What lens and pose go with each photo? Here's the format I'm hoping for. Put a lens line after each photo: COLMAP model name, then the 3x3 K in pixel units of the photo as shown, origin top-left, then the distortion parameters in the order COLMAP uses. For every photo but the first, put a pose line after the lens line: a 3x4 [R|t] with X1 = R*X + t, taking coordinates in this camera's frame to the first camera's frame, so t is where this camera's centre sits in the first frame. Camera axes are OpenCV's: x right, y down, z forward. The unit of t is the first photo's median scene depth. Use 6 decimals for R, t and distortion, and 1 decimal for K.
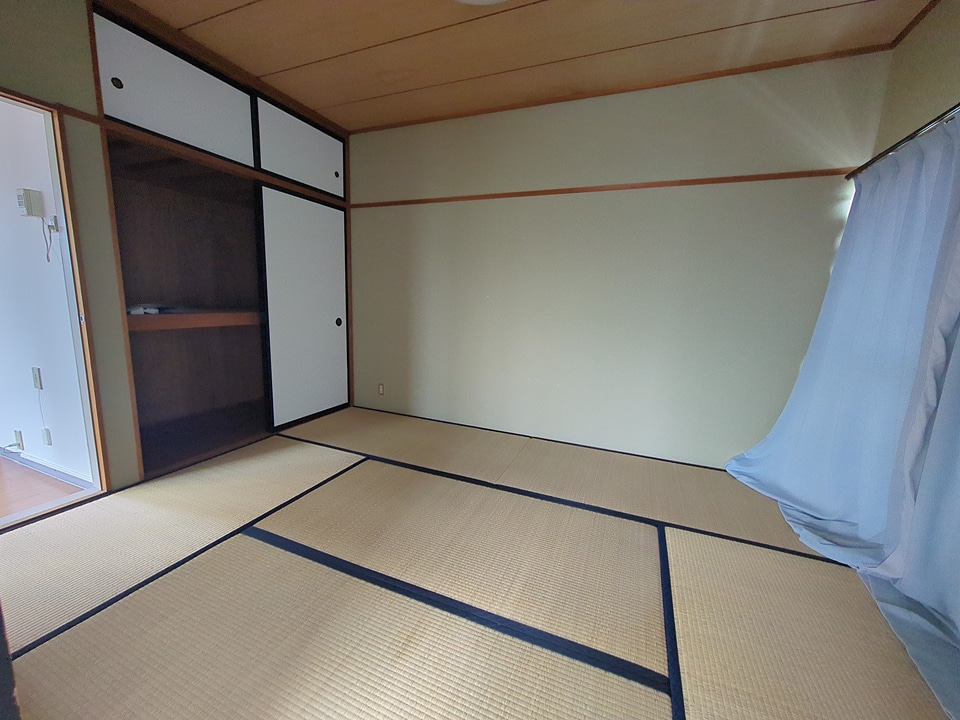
lens RADIAL K [[380.3, 0, 483.6], [0, 380.3, 359.3], [0, 0, 1]] dist [-0.003598, 0.001426]
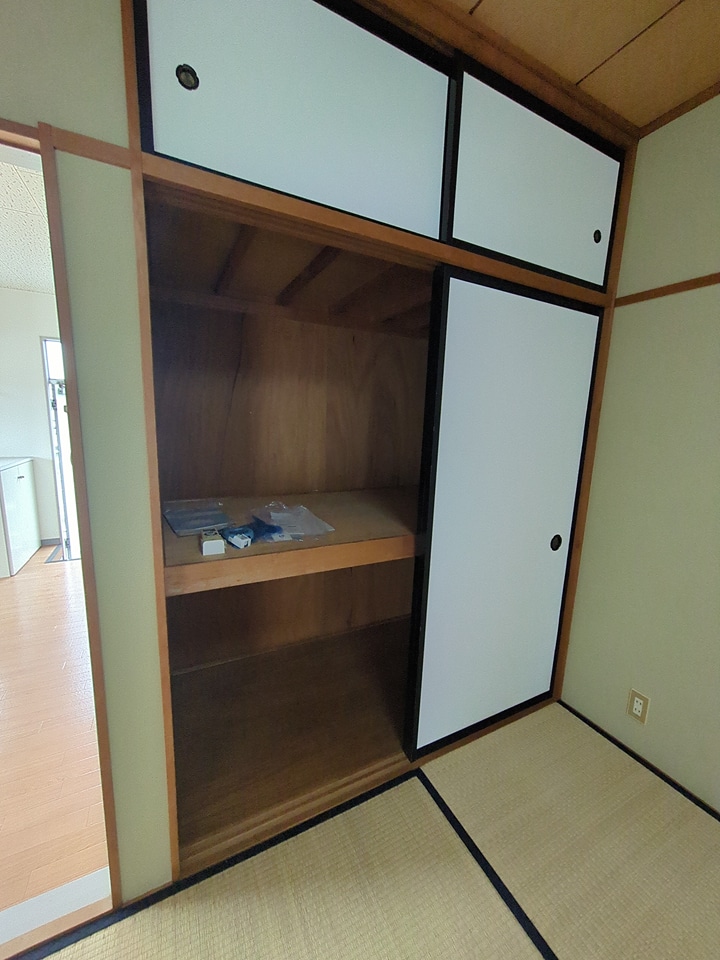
lens RADIAL K [[380.3, 0, 360.7], [0, 380.3, 482.5], [0, 0, 1]] dist [-0.003598, 0.001426]
pose [[0.763495, 0.098557, -0.638249, -0.285771], [-0.108745, 0.993795, 0.023376, -0.171507], [0.636592, 0.051558, 0.769475, 0.485222]]
